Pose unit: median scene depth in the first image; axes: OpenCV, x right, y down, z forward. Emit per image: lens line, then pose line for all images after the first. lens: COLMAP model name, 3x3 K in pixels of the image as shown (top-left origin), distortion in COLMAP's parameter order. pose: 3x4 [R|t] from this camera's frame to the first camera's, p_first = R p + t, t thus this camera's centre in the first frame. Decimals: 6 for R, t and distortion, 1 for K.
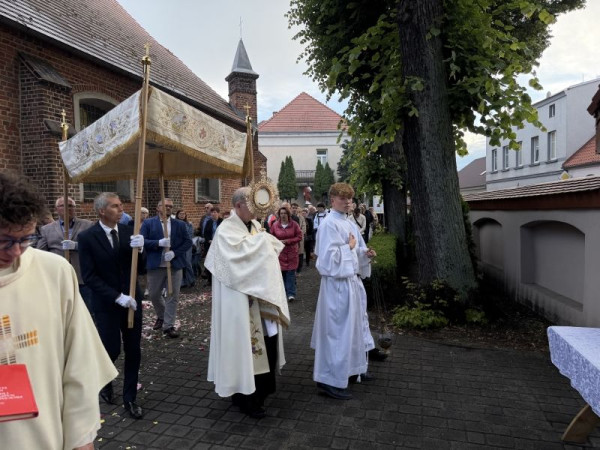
lens RADIAL K [[416.3, 0, 297.6], [0, 416.3, 225.2], [0, 0, 1]] dist [0.072441, -0.089559]
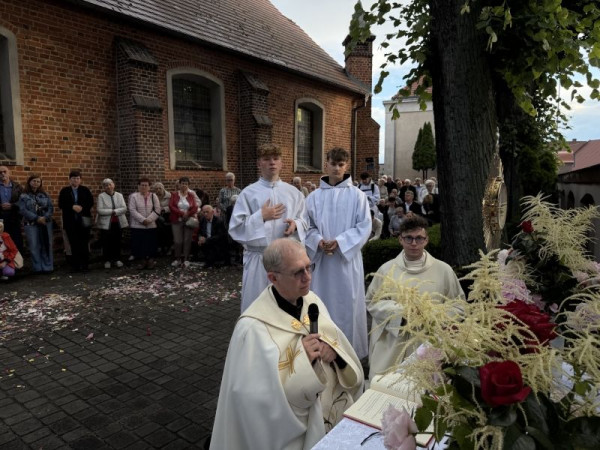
lens RADIAL K [[421.2, 0, 311.5], [0, 421.2, 222.8], [0, 0, 1]] dist [0.030482, -0.043960]
pose [[0.933891, 0.052896, -0.353623, 0.184762], [-0.031157, 0.997274, 0.066892, -0.000500], [0.356198, -0.051452, 0.932993, 0.067345]]
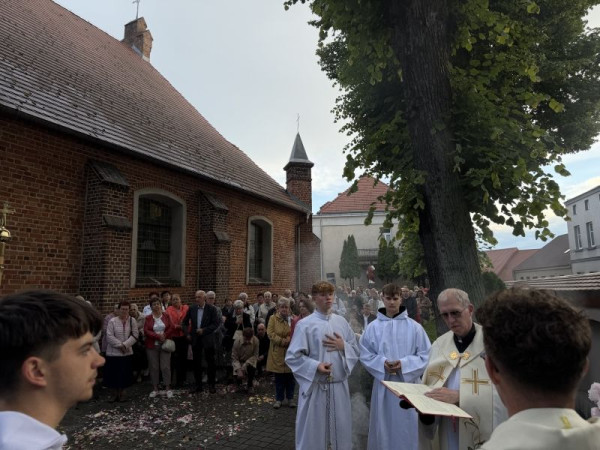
lens RADIAL K [[409.6, 0, 301.6], [0, 409.6, 228.1], [0, 0, 1]] dist [0.160873, -0.239555]
pose [[0.984489, -0.016939, -0.174625, 0.082460], [-0.013521, 0.985043, -0.171777, -0.020941], [0.174923, 0.171474, 0.969535, 0.007159]]
